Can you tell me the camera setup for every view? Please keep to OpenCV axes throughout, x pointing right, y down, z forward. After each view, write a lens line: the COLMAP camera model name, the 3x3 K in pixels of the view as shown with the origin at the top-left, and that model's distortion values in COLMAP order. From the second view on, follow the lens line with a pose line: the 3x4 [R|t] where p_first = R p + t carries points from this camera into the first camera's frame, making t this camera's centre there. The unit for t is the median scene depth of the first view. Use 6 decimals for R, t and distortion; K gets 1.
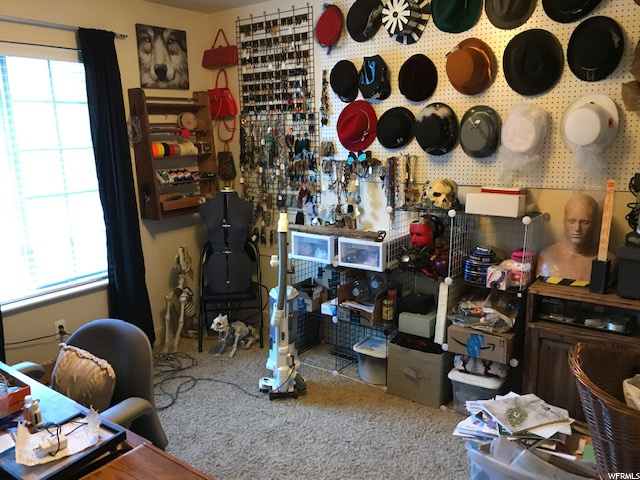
lens RADIAL K [[532.9, 0, 319.1], [0, 532.9, 240.5], [0, 0, 1]] dist [0.085260, 0.002285]
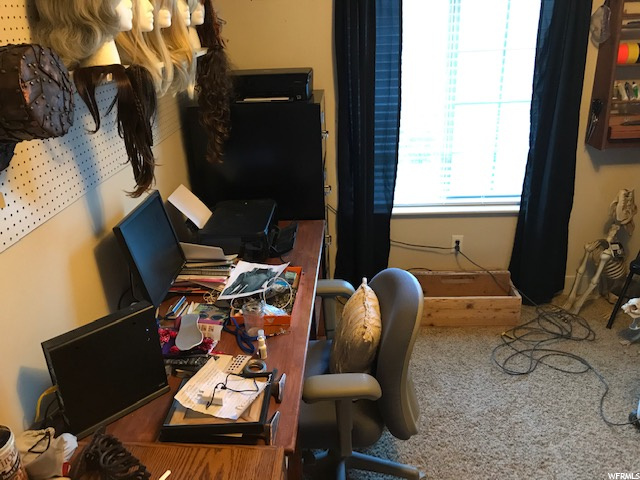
lens RADIAL K [[532.9, 0, 320.6], [0, 532.9, 238.8], [0, 0, 1]] dist [0.085260, 0.002285]
pose [[0.566235, 0.326597, -0.756777, 0.105751], [-0.156418, 0.944041, 0.290378, -0.082228], [0.809266, -0.046048, 0.585635, 0.221883]]
